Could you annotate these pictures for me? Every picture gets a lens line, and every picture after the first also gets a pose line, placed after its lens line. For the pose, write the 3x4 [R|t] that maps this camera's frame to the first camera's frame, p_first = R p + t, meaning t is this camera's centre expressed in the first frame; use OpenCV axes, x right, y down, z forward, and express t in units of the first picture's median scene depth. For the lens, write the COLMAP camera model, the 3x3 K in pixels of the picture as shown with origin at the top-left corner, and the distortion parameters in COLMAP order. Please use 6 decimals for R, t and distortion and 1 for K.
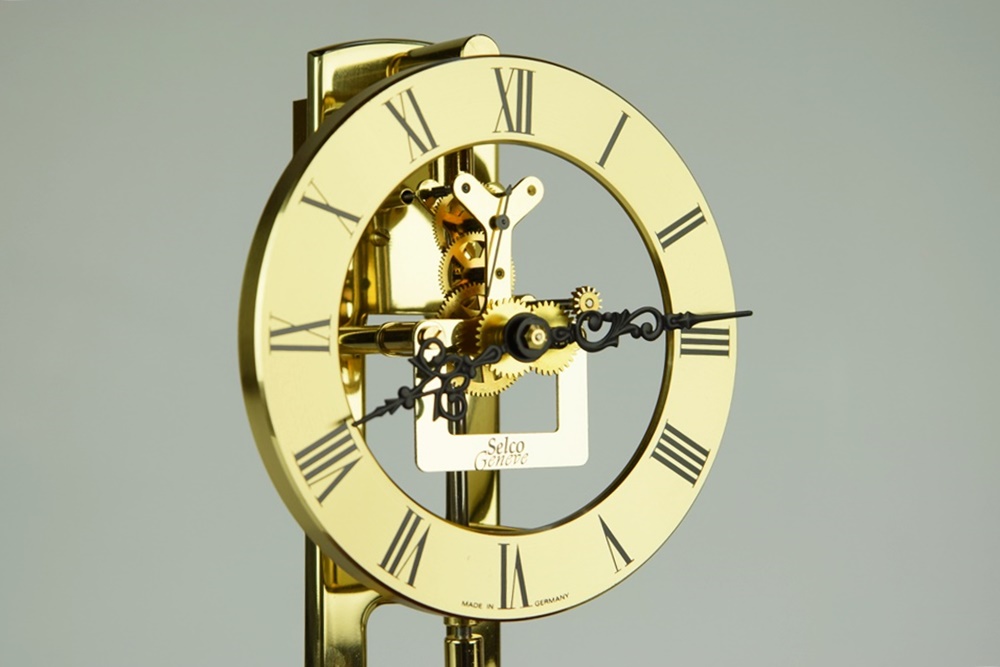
lens RADIAL K [[2383.2, 0, 500.0], [0, 2383.2, 333.5], [0, 0, 1]] dist [0.280836, 0.023884]
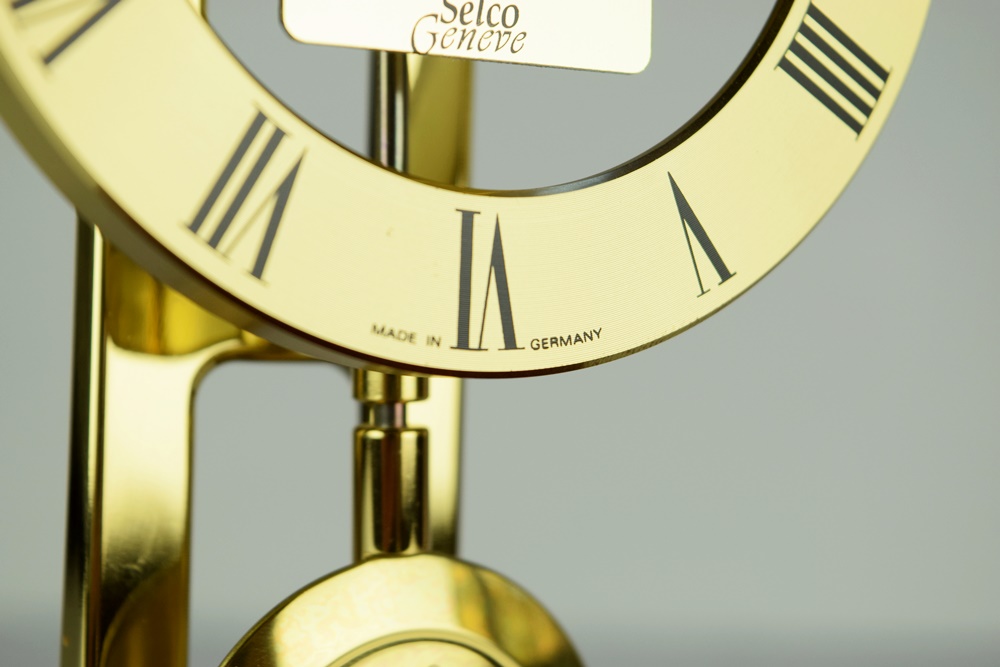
lens RADIAL K [[2247.1, 0, 500.0], [0, 2247.1, 333.5], [0, 0, 1]] dist [-0.007666, -0.009994]
pose [[0.999440, 0.033448, 0.000163, 0.008526], [-0.033447, 0.999358, 0.012855, 0.105342], [0.000268, -0.012853, 0.999917, 0.557341]]
